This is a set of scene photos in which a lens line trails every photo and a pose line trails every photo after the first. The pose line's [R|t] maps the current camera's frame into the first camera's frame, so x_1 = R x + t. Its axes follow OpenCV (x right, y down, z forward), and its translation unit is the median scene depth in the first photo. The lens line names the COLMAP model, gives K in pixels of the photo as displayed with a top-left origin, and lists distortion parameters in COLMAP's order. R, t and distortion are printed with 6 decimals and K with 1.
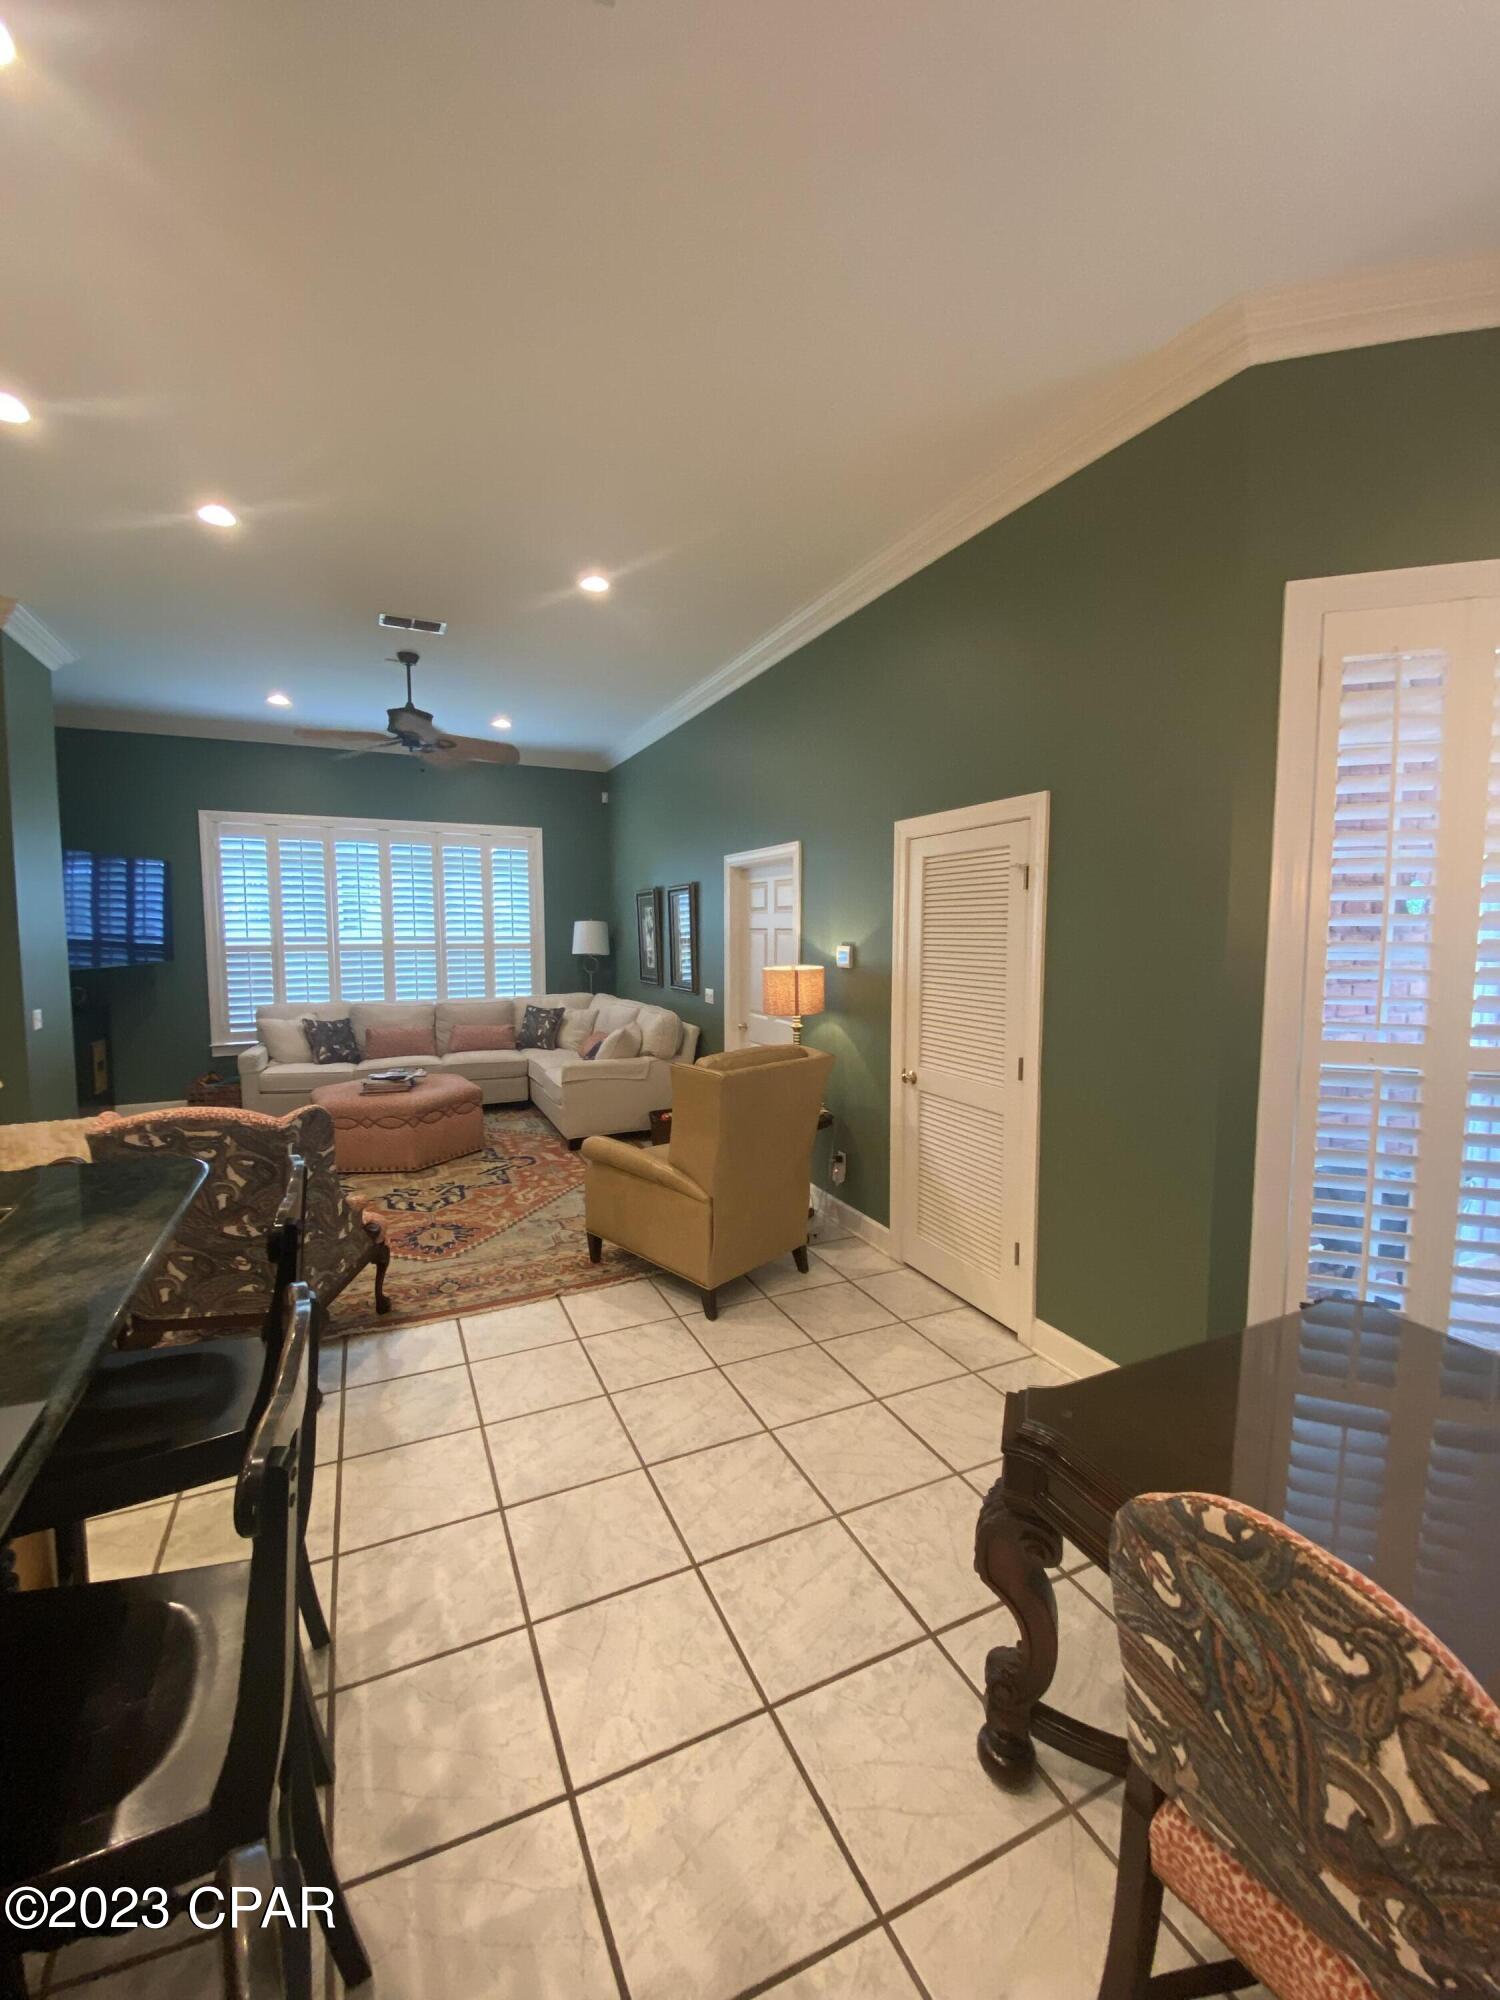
lens RADIAL K [[830.5, 0, 750.0], [0, 830.5, 1000.0], [0, 0, 1]] dist [0.002807, 0.000031]
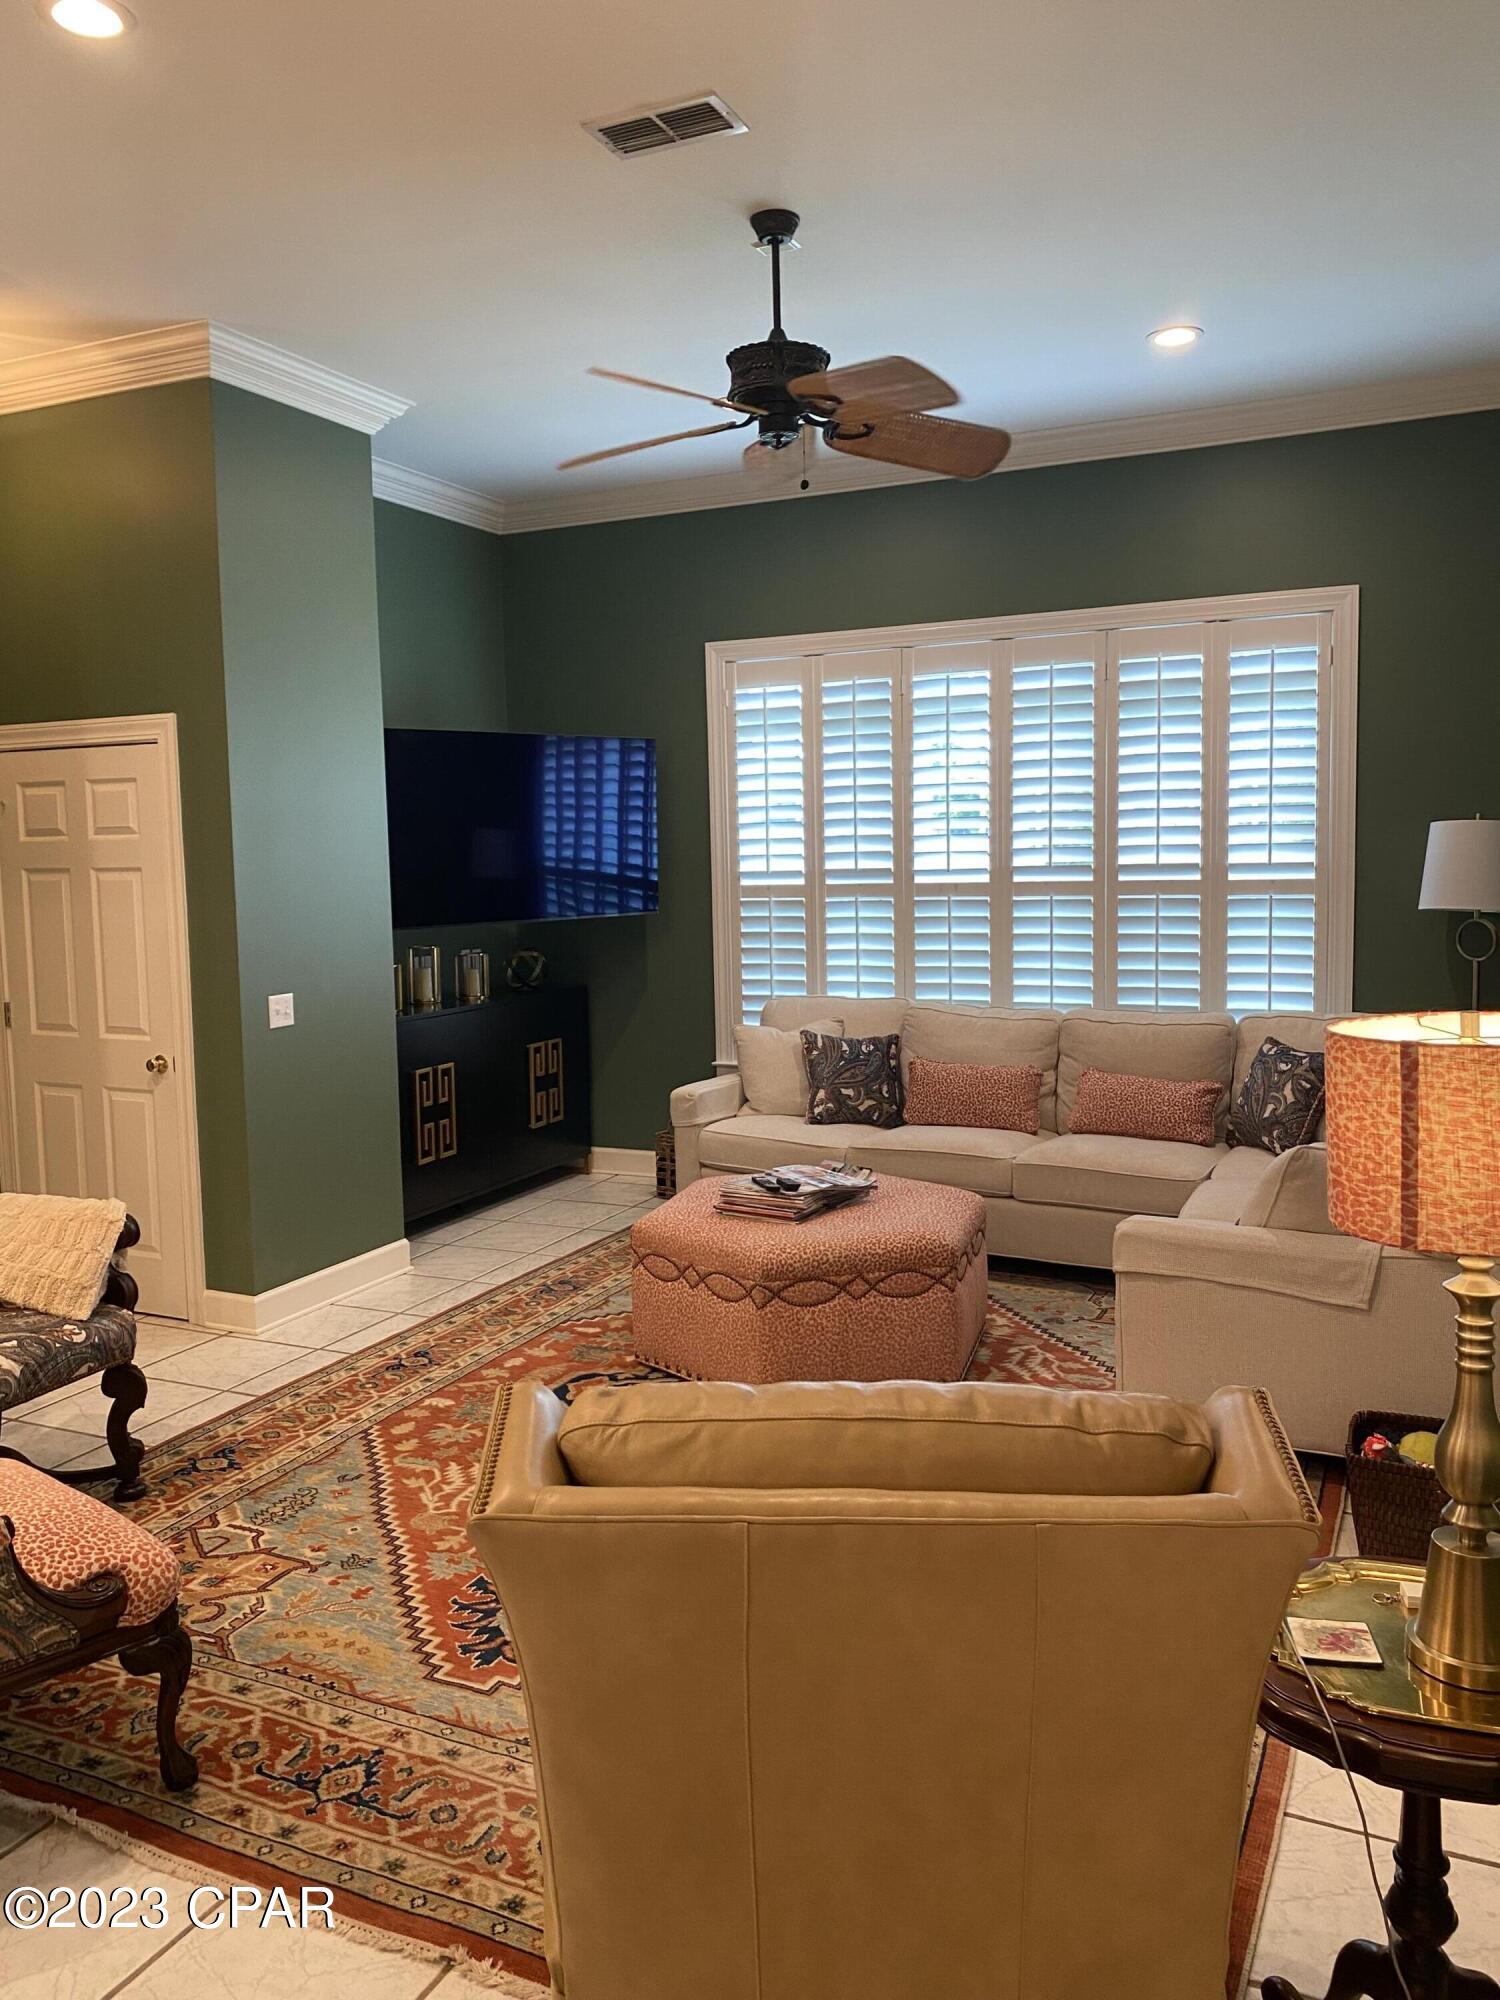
lens RADIAL K [[1526.0, 0, 704.0], [0, 1526.0, 993.4], [0, 0, 1]] dist [0.003591, 0.002030]
pose [[0.622061, 0.060673, -0.780614, 0.147054], [-0.048246, 0.998069, 0.039128, -0.032260], [0.781481, 0.013322, 0.623787, 0.349605]]
